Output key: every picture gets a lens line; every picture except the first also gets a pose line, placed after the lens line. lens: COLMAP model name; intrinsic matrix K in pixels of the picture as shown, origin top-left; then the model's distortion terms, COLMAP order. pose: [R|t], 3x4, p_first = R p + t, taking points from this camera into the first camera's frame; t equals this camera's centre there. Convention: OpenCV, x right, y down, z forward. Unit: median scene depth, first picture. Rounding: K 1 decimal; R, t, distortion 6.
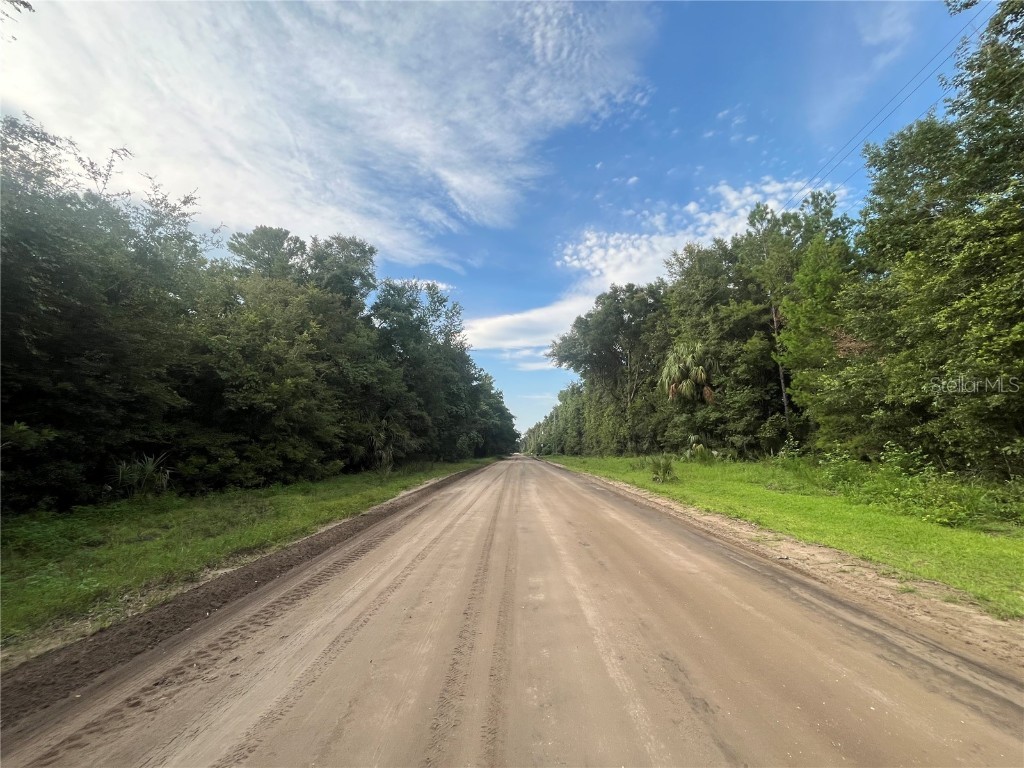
lens RADIAL K [[412.0, 0, 512.2], [0, 412.0, 381.9], [0, 0, 1]] dist [-0.002389, 0.000124]
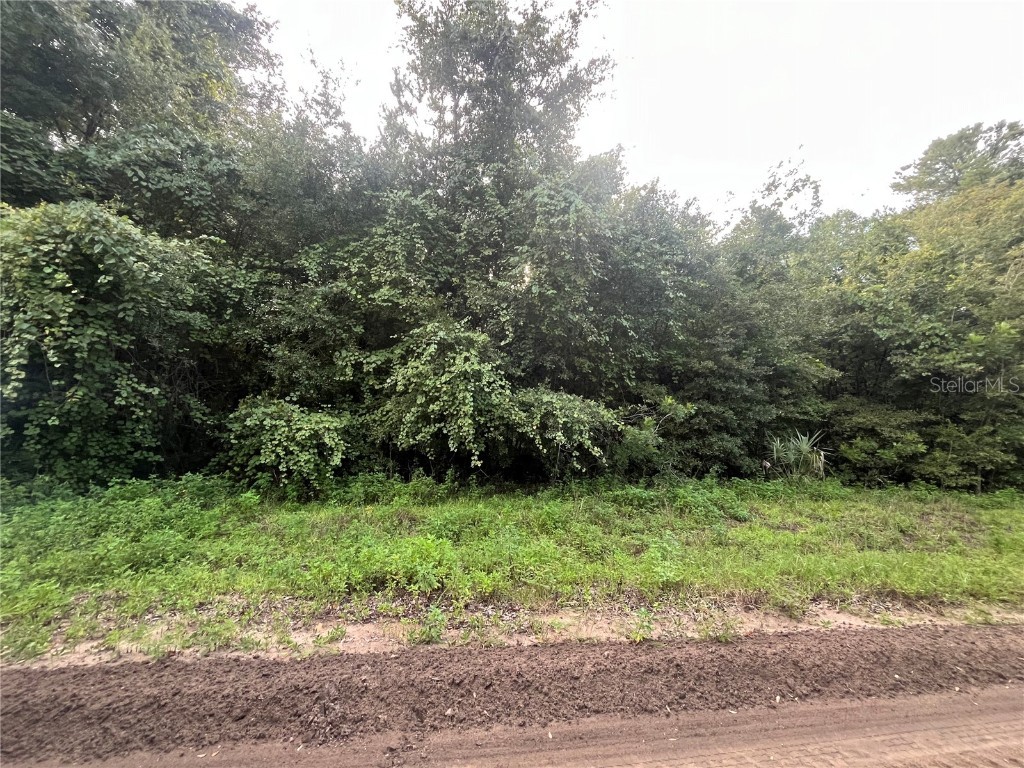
lens RADIAL K [[412.0, 0, 510.9], [0, 412.0, 379.7], [0, 0, 1]] dist [-0.002389, 0.000124]
pose [[0.150881, -0.084182, -0.984961, -0.066366], [0.116436, 0.990945, -0.066858, 0.040168], [0.981671, -0.104597, 0.159317, 0.203274]]
